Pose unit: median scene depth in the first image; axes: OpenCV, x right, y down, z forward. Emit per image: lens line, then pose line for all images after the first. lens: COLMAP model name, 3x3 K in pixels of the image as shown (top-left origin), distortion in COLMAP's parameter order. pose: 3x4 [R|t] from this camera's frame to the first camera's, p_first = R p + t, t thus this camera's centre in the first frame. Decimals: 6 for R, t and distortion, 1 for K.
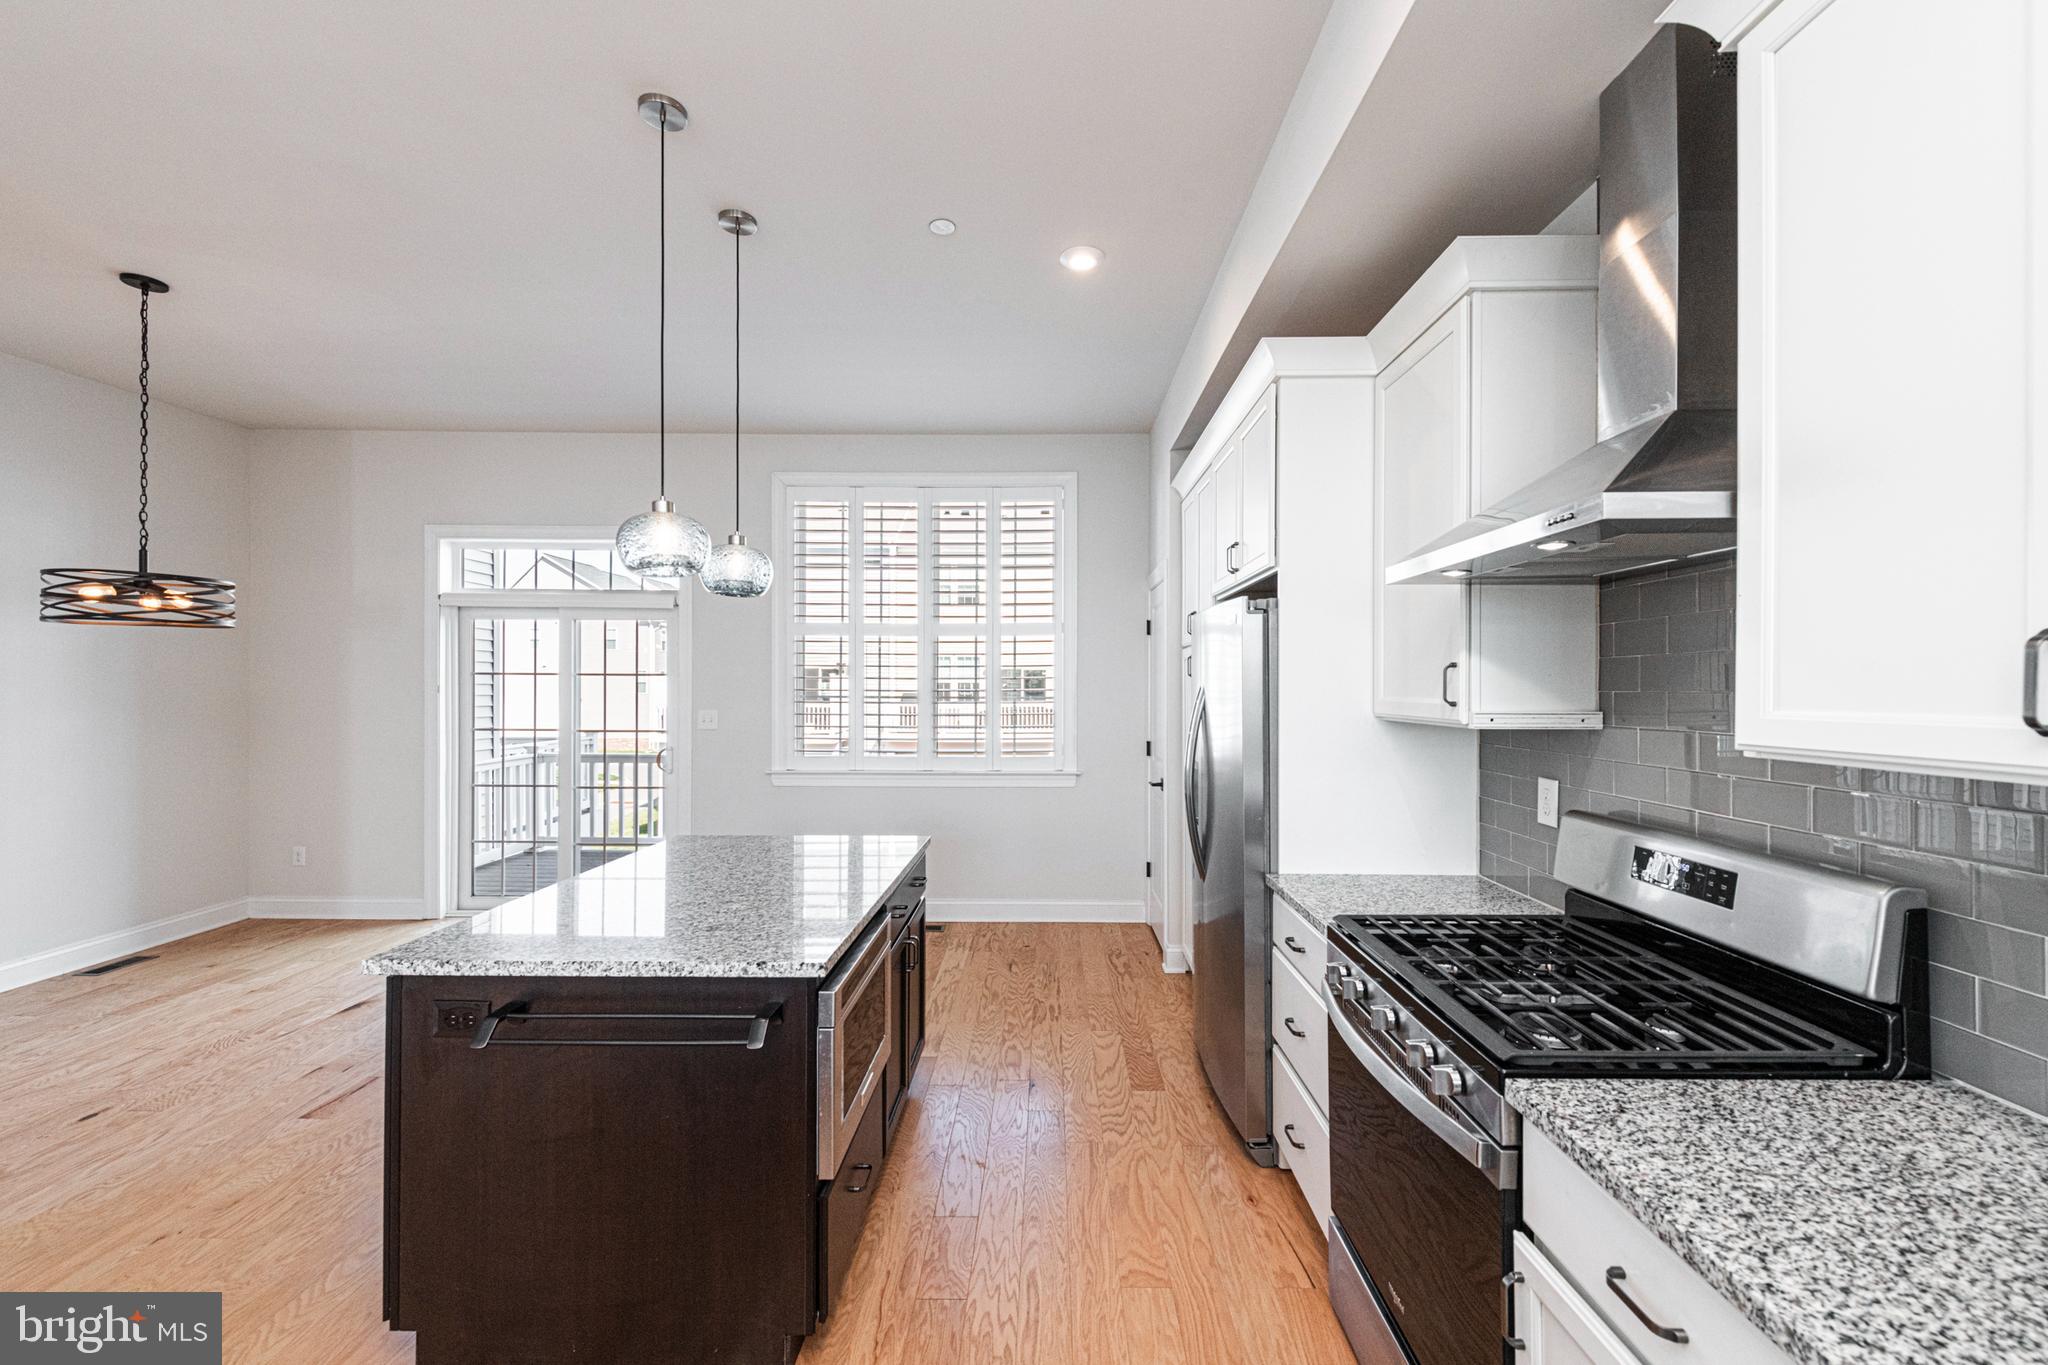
lens RADIAL K [[811.0, 0, 1041.0], [0, 811.0, 682.5], [0, 0, 1]] dist [-0.000169, -0.000046]
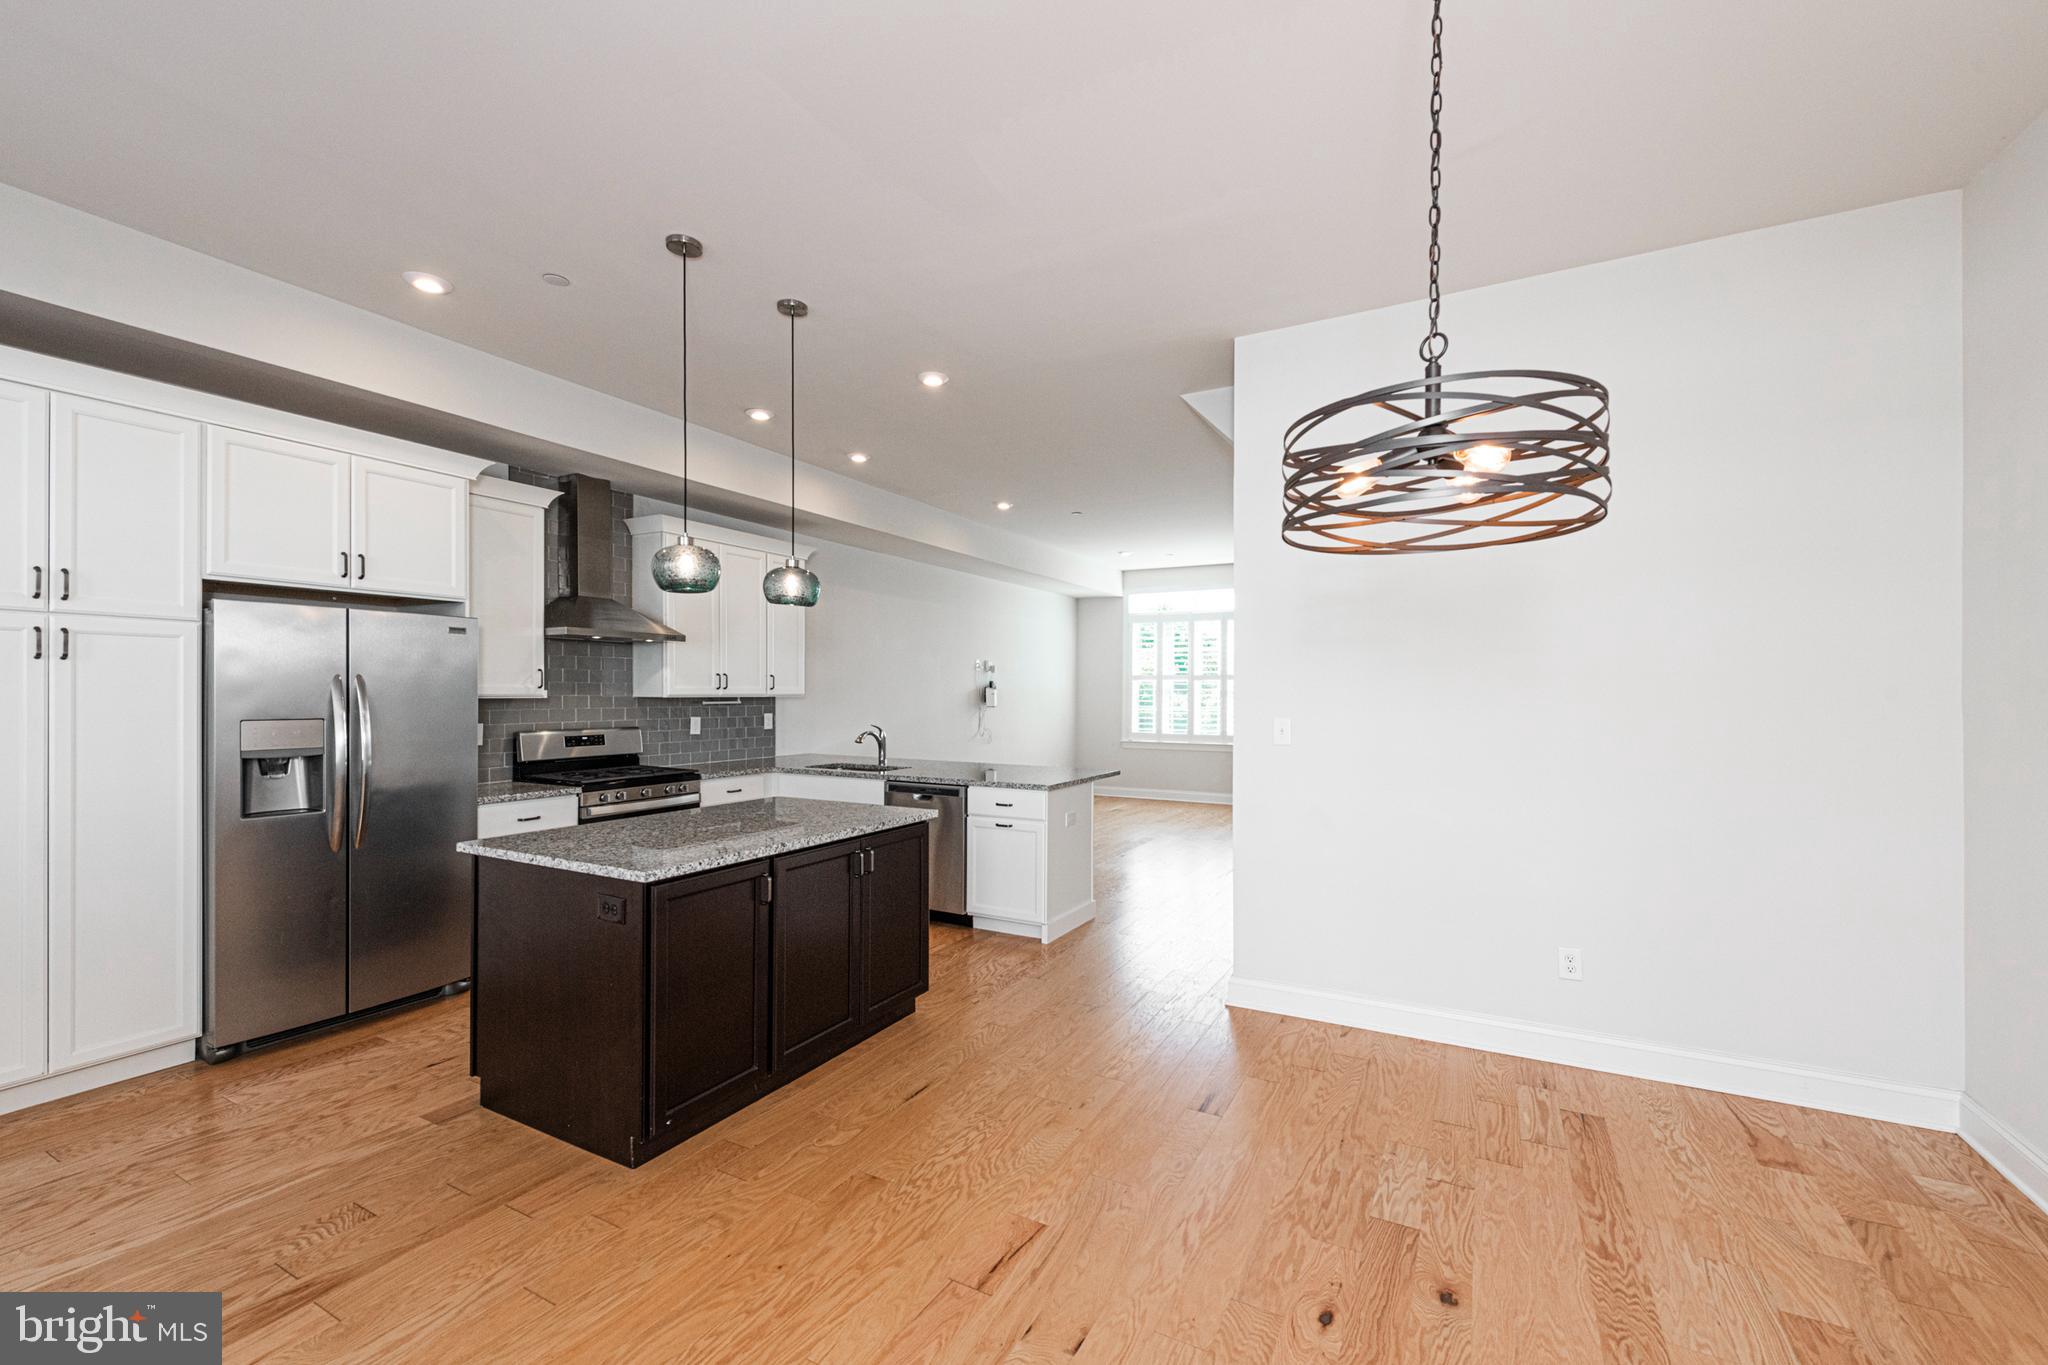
lens RADIAL K [[829.3, 0, 1047.1], [0, 829.3, 693.5], [0, 0, 1]] dist [0.013086, -0.004111]
pose [[-0.887304, -0.006846, 0.461134, -0.759902], [-0.007795, 0.999970, -0.000153, 0.014203], [-0.461119, -0.003731, -0.887331, 1.017485]]
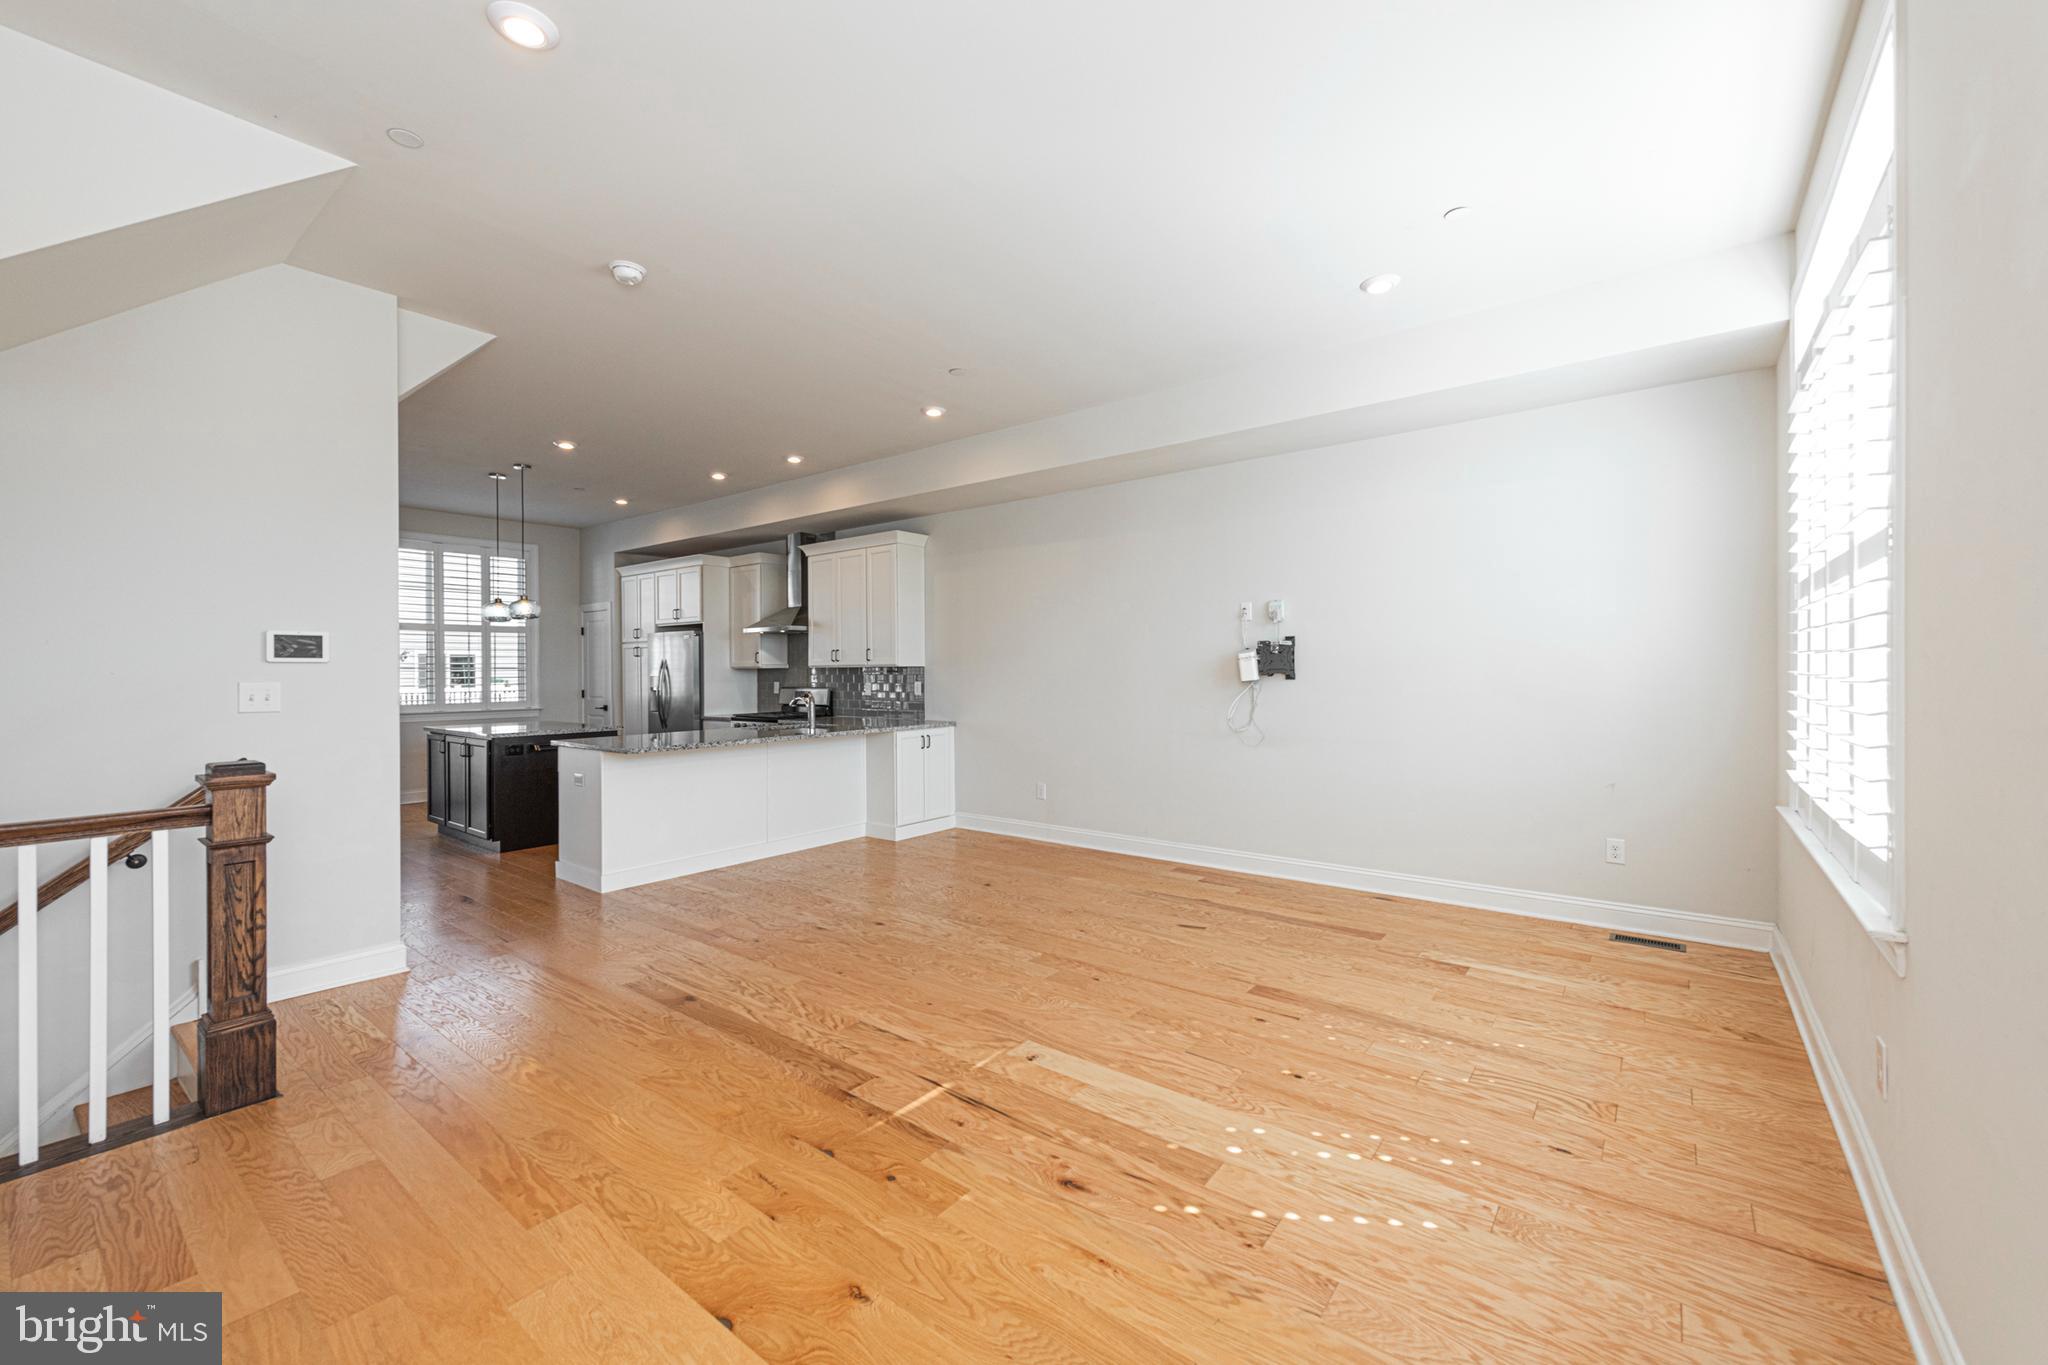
lens RADIAL K [[817.3, 0, 1031.7], [0, 817.3, 671.9], [0, 0, 1]] dist [0.018337, -0.005947]
pose [[0.609085, -0.009101, 0.793053, -0.811662], [0.005746, 0.999959, 0.007062, 0.022584], [-0.793084, 0.000256, 0.609112, -1.101555]]
